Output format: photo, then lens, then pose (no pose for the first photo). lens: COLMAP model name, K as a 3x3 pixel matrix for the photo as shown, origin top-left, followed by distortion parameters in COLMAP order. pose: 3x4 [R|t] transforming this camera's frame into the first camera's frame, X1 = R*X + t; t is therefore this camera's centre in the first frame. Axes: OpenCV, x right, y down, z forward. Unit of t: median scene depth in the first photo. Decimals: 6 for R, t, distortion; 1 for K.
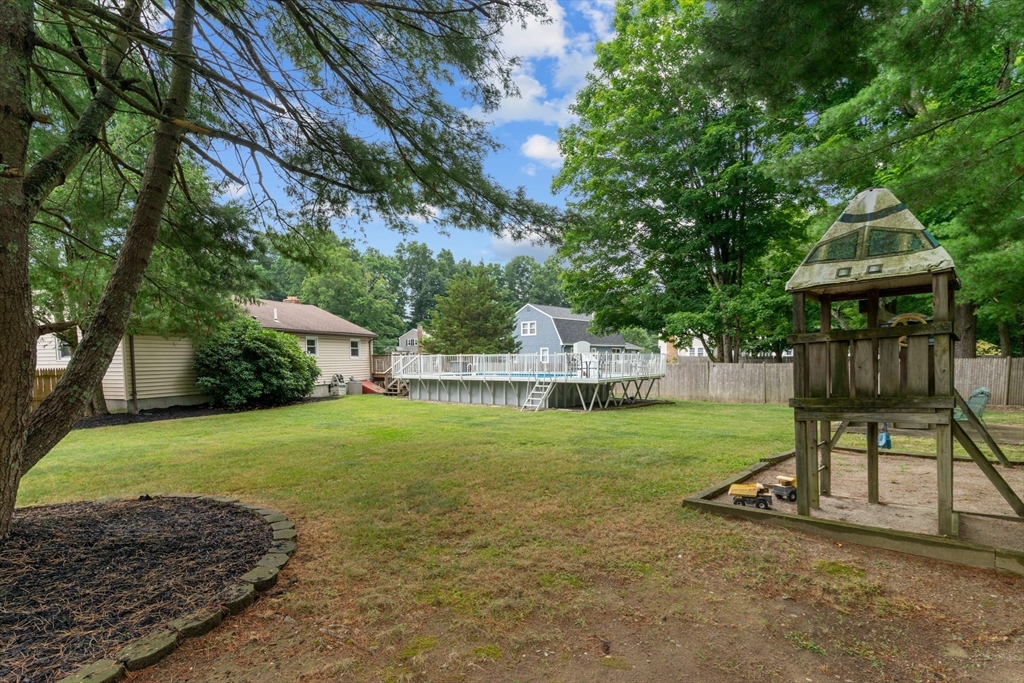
lens RADIAL K [[484.5, 0, 512.0], [0, 484.5, 341.5], [0, 0, 1]] dist [-0.000755, -0.000041]
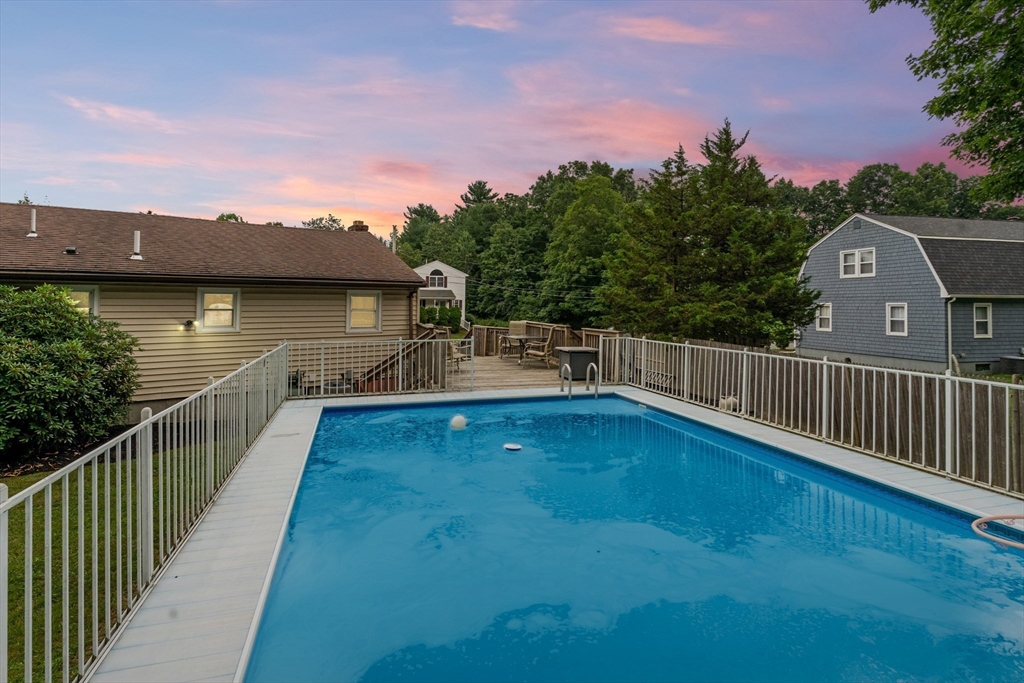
lens RADIAL K [[498.5, 0, 509.6], [0, 498.5, 300.3], [0, 0, 1]] dist [-0.000304, 0.000058]
pose [[0.812268, 0.008308, -0.583225, 0.025530], [0.006634, 0.999702, 0.023479, -0.001829], [0.583246, -0.022940, 0.811972, 0.224196]]
